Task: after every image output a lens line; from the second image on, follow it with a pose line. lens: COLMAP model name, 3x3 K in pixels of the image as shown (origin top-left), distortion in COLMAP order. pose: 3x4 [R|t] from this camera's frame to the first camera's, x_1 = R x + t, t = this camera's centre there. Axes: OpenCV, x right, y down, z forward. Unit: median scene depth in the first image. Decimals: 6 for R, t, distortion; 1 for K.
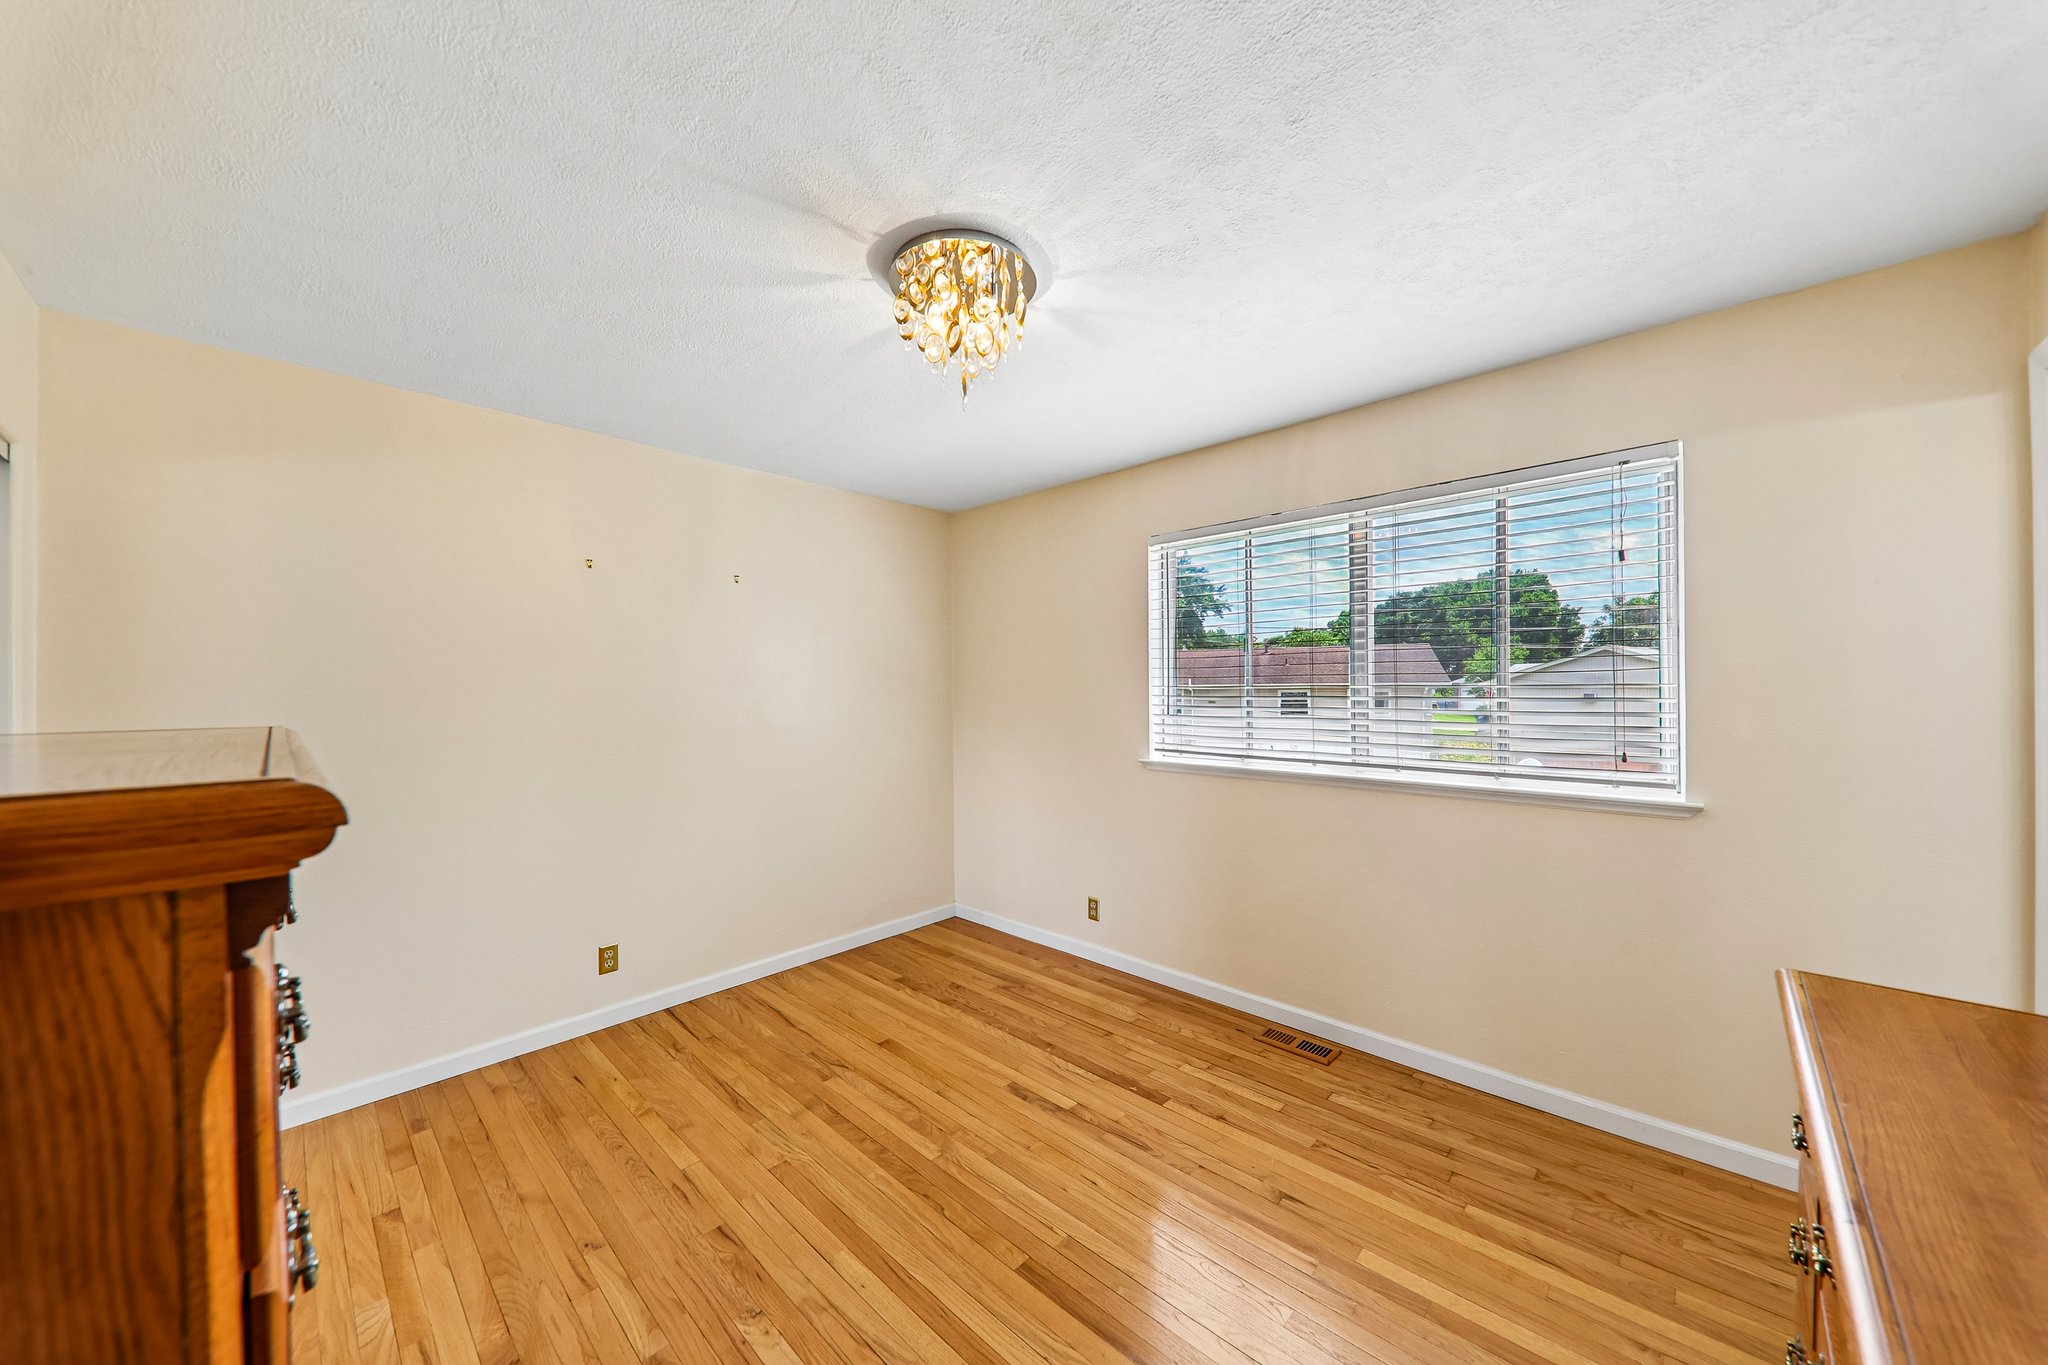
lens RADIAL K [[704.4, 0, 1017.6], [0, 704.4, 686.2], [0, 0, 1]] dist [0.010860, -0.007781]
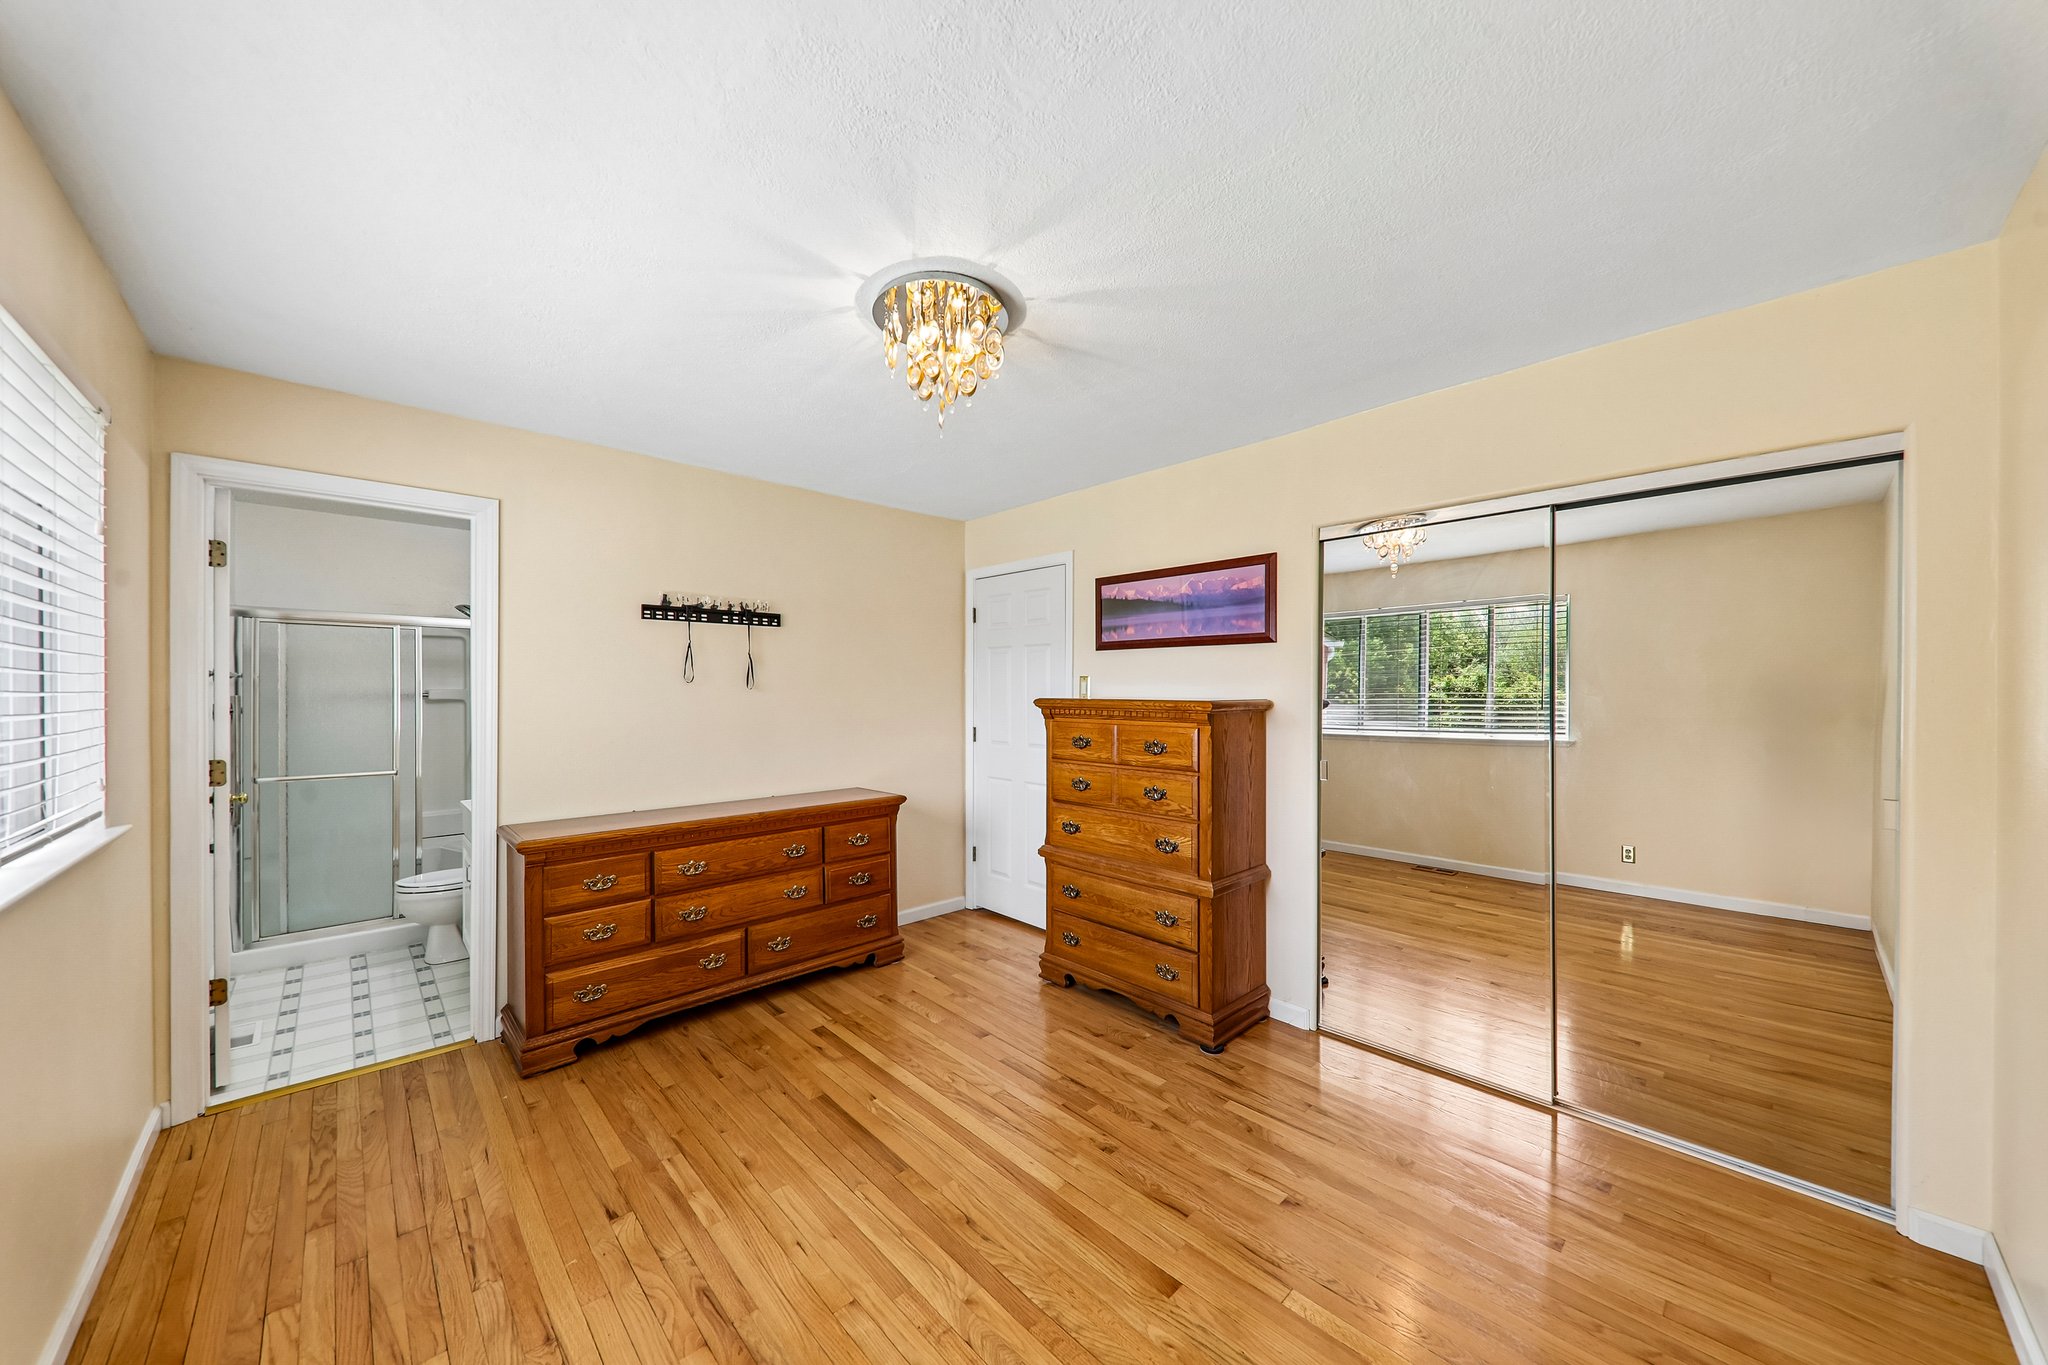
lens RADIAL K [[704.4, 0, 1017.6], [0, 704.4, 686.2], [0, 0, 1]] dist [0.010860, -0.007781]
pose [[-0.999370, 0.014404, 0.032451, -0.177270], [0.014436, 0.999896, 0.000752, 0.003602], [-0.032437, 0.001220, -0.999473, 1.619997]]
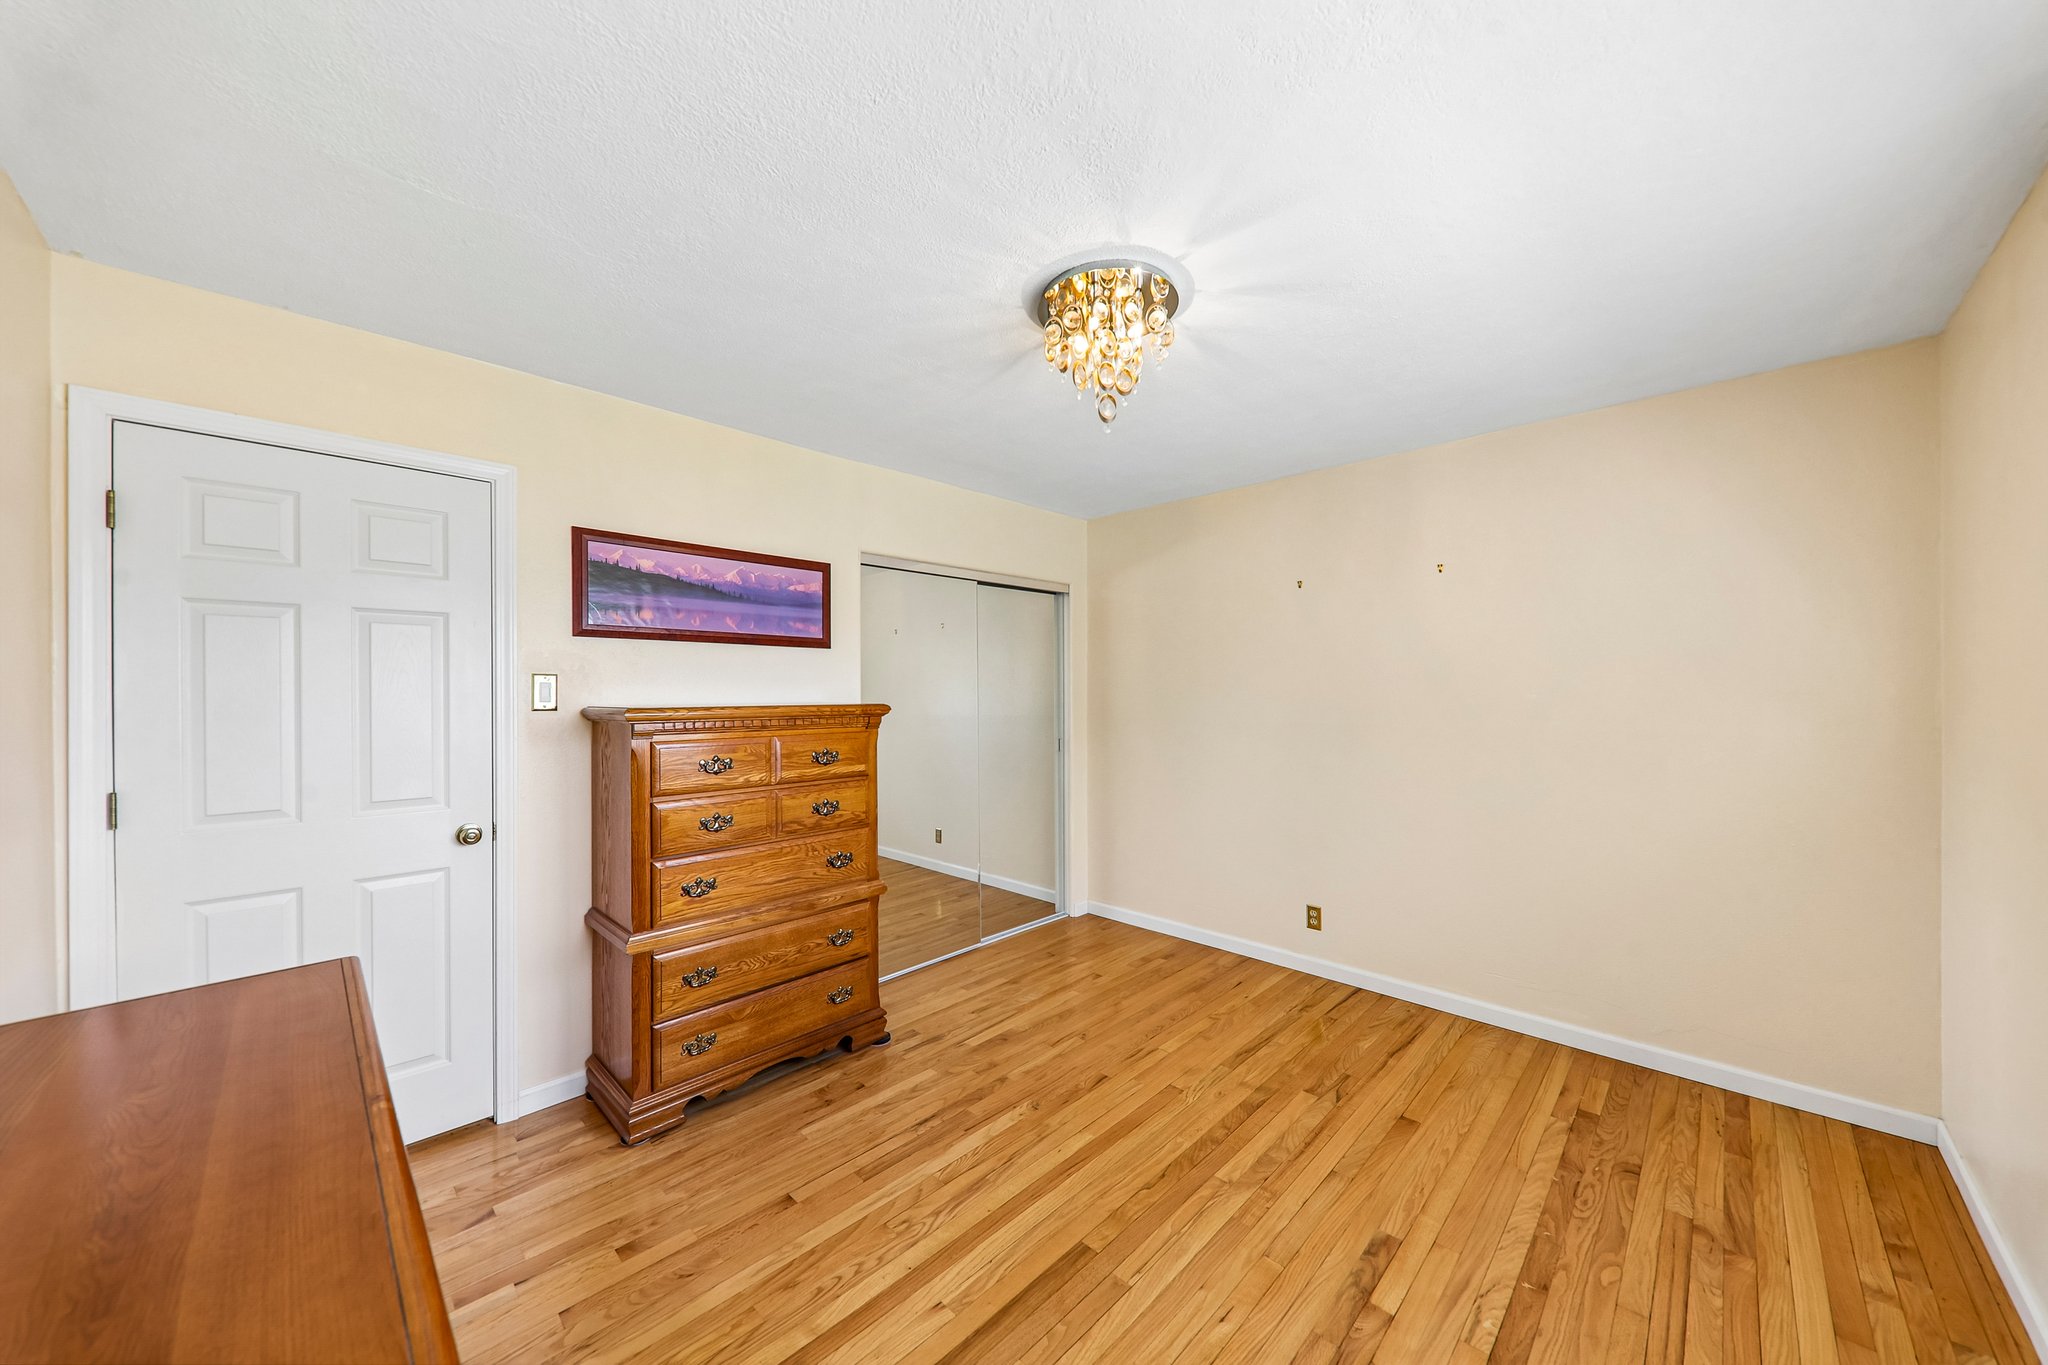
lens RADIAL K [[704.4, 0, 1017.6], [0, 704.4, 686.2], [0, 0, 1]] dist [0.010860, -0.007781]
pose [[-0.003225, 0.006967, -0.999971, 0.767019], [-0.000280, 0.999976, 0.006968, -0.005730], [0.999995, 0.000303, -0.003223, 0.667892]]
